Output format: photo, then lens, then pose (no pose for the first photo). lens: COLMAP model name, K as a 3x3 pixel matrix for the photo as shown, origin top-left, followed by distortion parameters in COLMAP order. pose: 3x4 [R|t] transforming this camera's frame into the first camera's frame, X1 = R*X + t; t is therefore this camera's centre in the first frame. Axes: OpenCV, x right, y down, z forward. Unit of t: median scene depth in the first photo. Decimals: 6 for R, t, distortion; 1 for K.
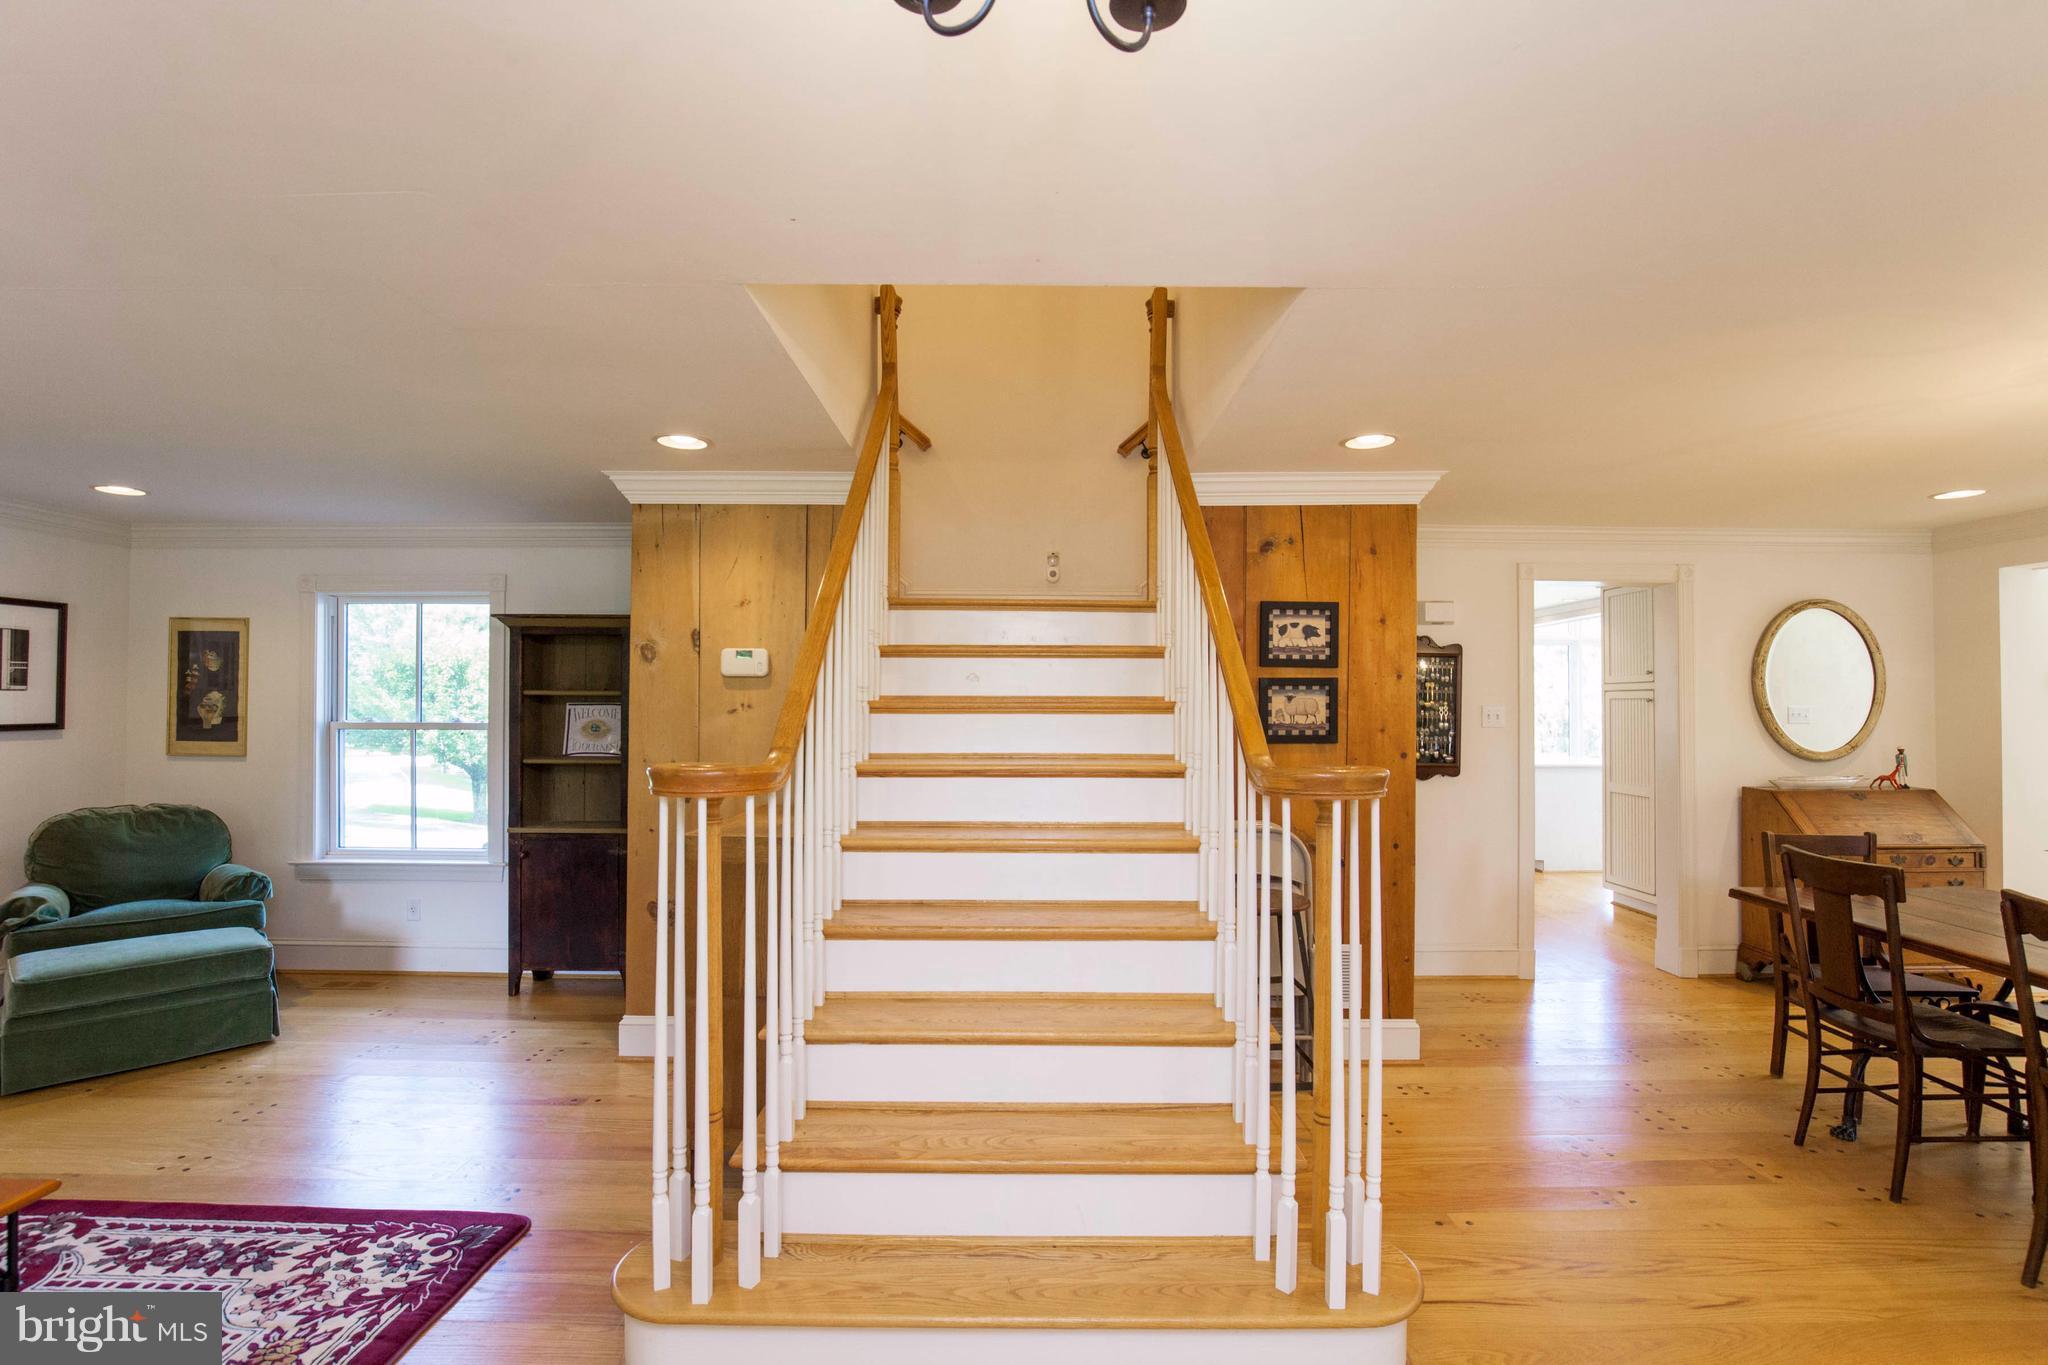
lens RADIAL K [[935.7, 0, 1024.0], [0, 935.7, 682.5], [0, 0, 1]] dist [-0.032165, 0.005619]
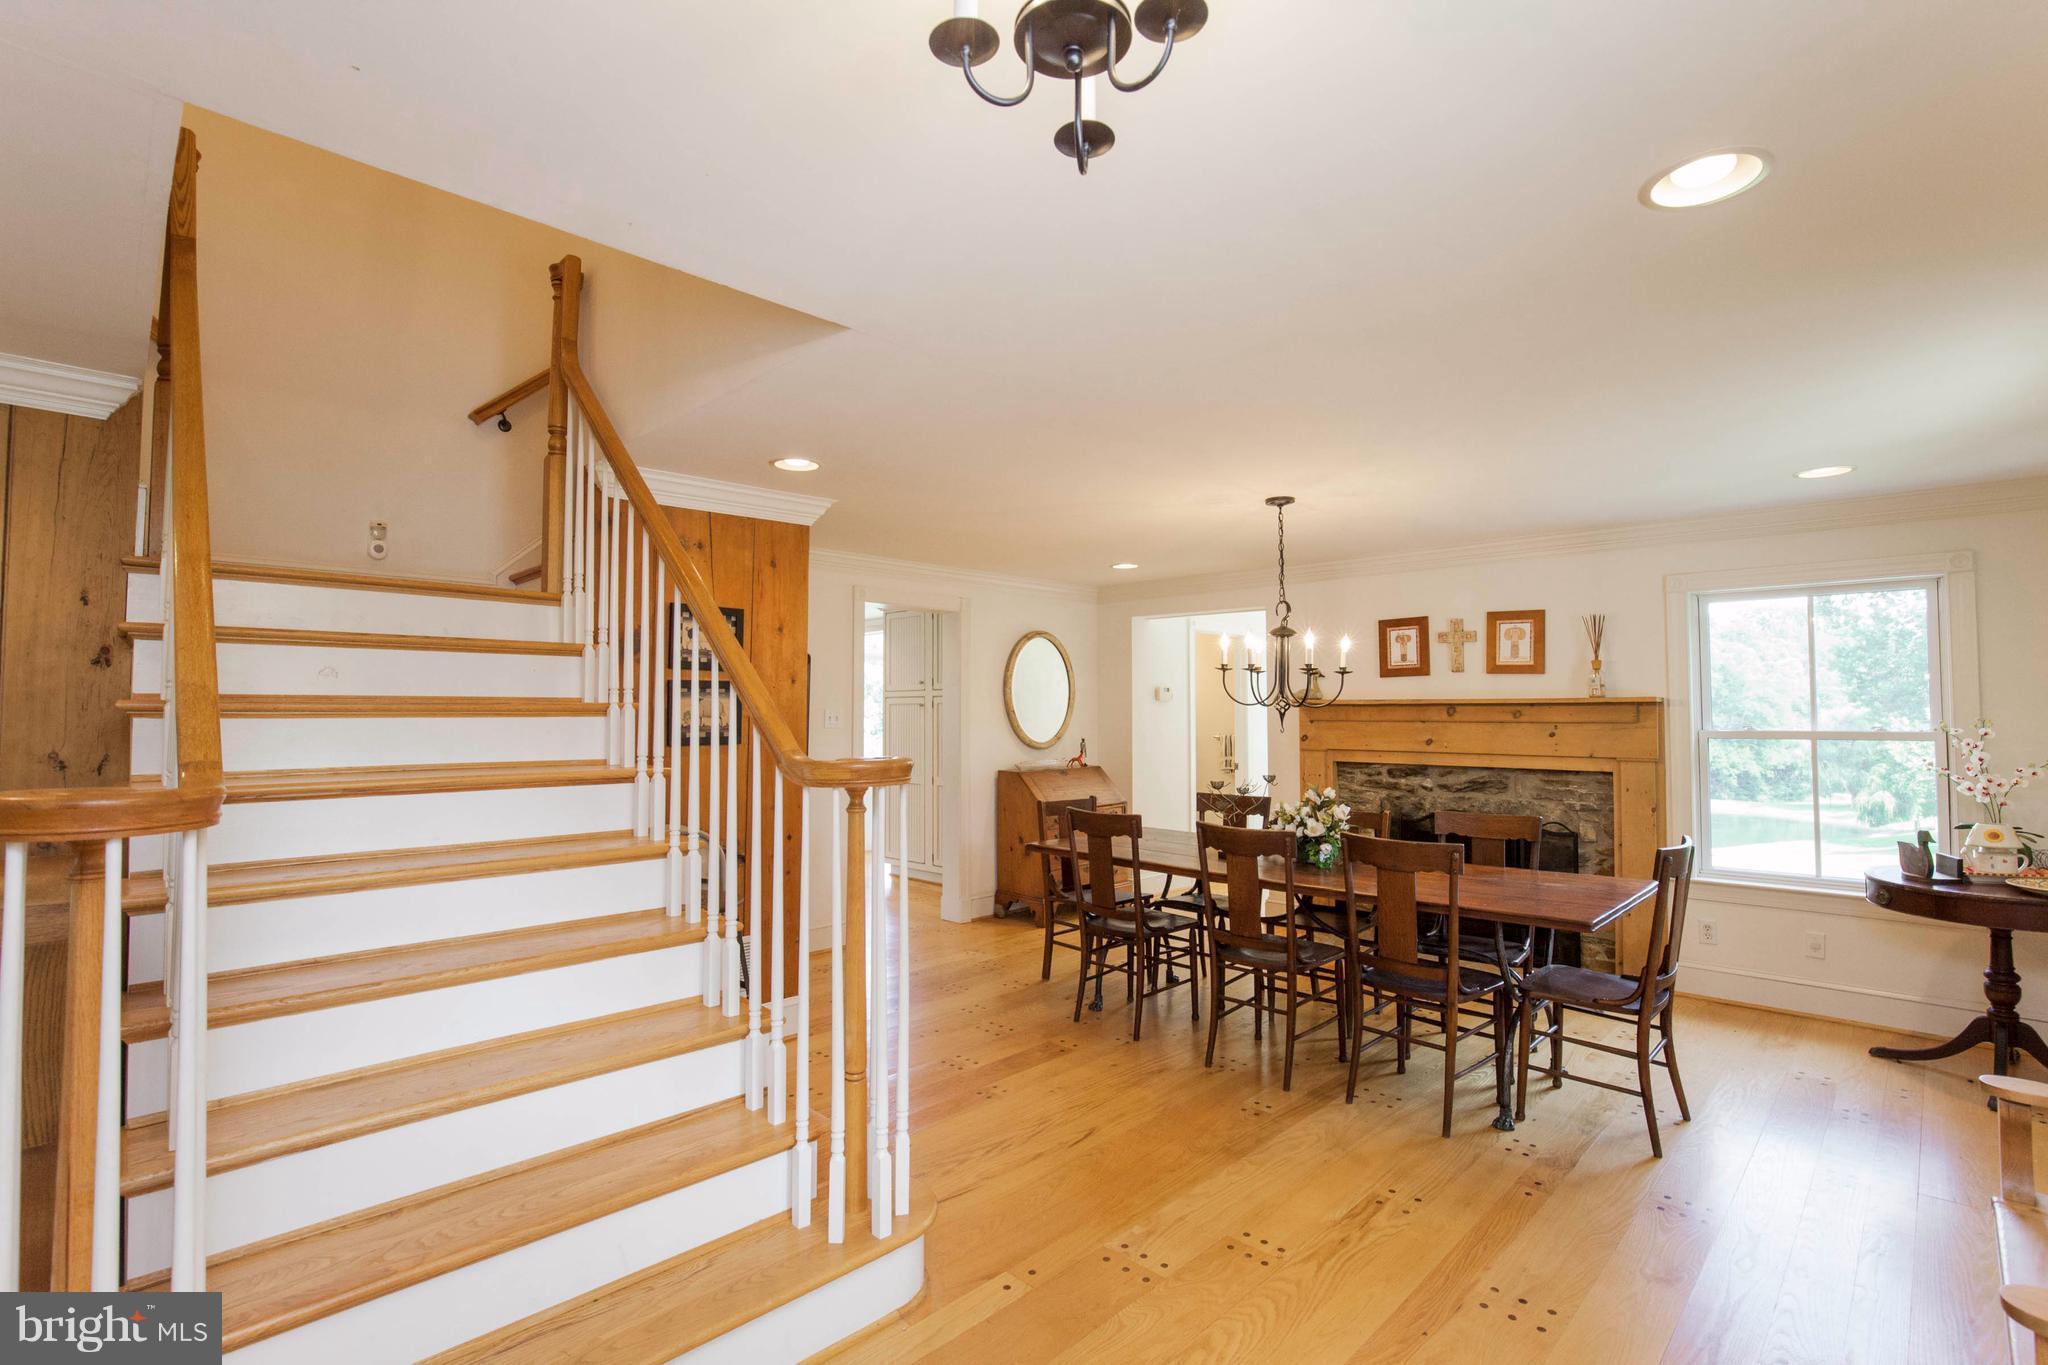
lens RADIAL K [[935.7, 0, 1024.0], [0, 935.7, 682.5], [0, 0, 1]] dist [-0.032165, 0.005619]
pose [[0.707243, 0.017316, 0.706759, -0.178220], [-0.011852, 0.999850, -0.012636, 0.005538], [-0.706872, 0.000560, 0.707342, 0.036768]]
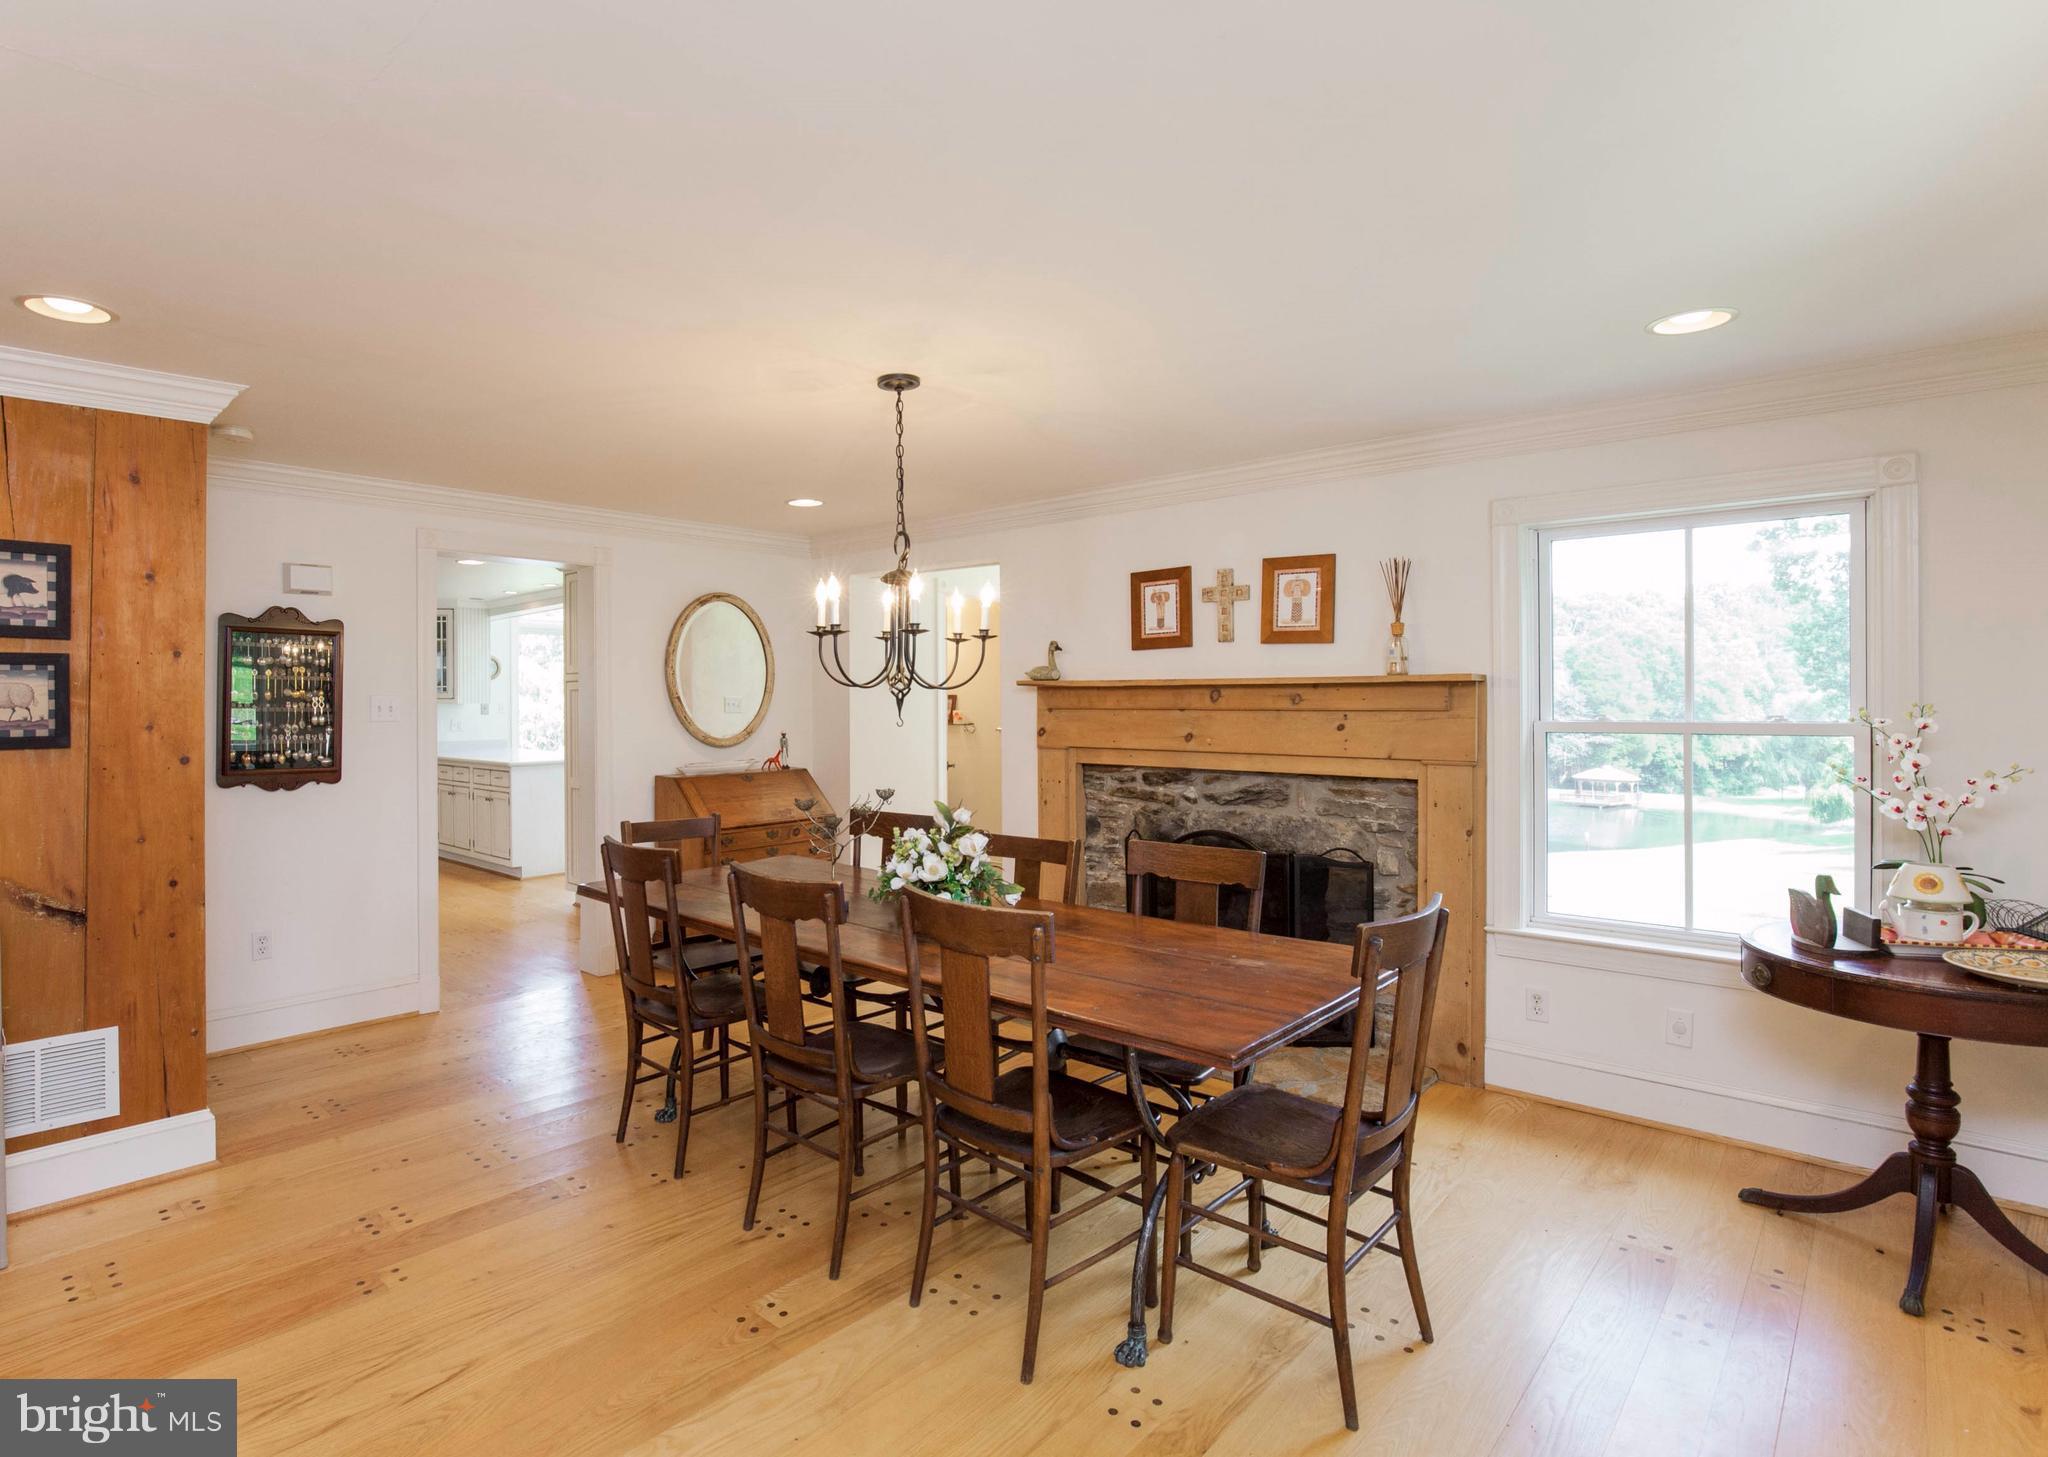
lens RADIAL K [[1031.8, 0, 931.1], [0, 1031.8, 709.5], [0, 0, 1]] dist [-0.027019, 0.001310]
pose [[0.693045, -0.014245, 0.720753, 0.235964], [-0.008315, 0.999580, 0.027752, 0.010260], [-0.720846, -0.025227, 0.692636, 0.011332]]
